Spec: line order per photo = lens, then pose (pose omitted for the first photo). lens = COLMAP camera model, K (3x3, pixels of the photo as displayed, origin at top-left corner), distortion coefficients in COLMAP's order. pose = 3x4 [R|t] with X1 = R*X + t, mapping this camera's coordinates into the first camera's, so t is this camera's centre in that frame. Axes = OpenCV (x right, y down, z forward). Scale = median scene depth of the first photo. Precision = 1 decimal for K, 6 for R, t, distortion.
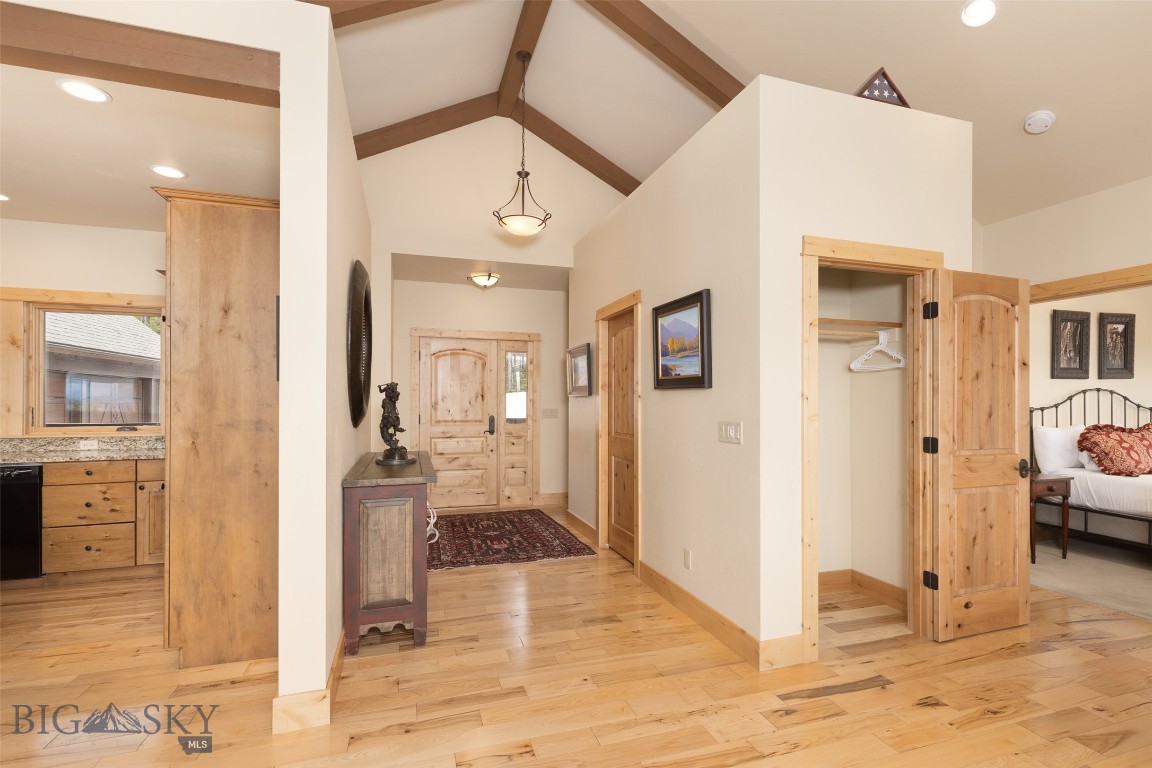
lens RADIAL K [[532.1, 0, 572.0], [0, 532.1, 397.5], [0, 0, 1]] dist [0.000494, -0.000383]
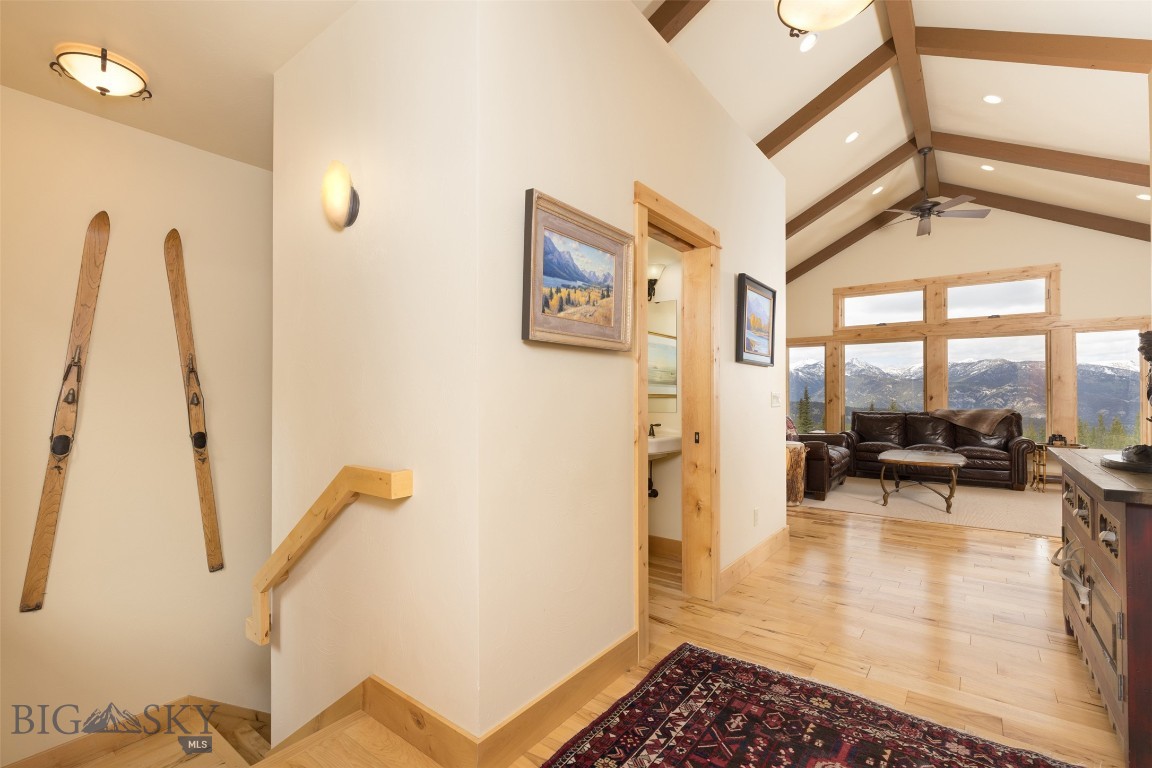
lens RADIAL K [[514.3, 0, 580.1], [0, 514.3, 389.7], [0, 0, 1]] dist [0.011737, -0.000455]
pose [[-0.575395, 0.005735, 0.817856, -0.405733], [-0.002268, 0.999960, -0.008608, 0.040545], [-0.817873, -0.006808, -0.575359, 1.705148]]
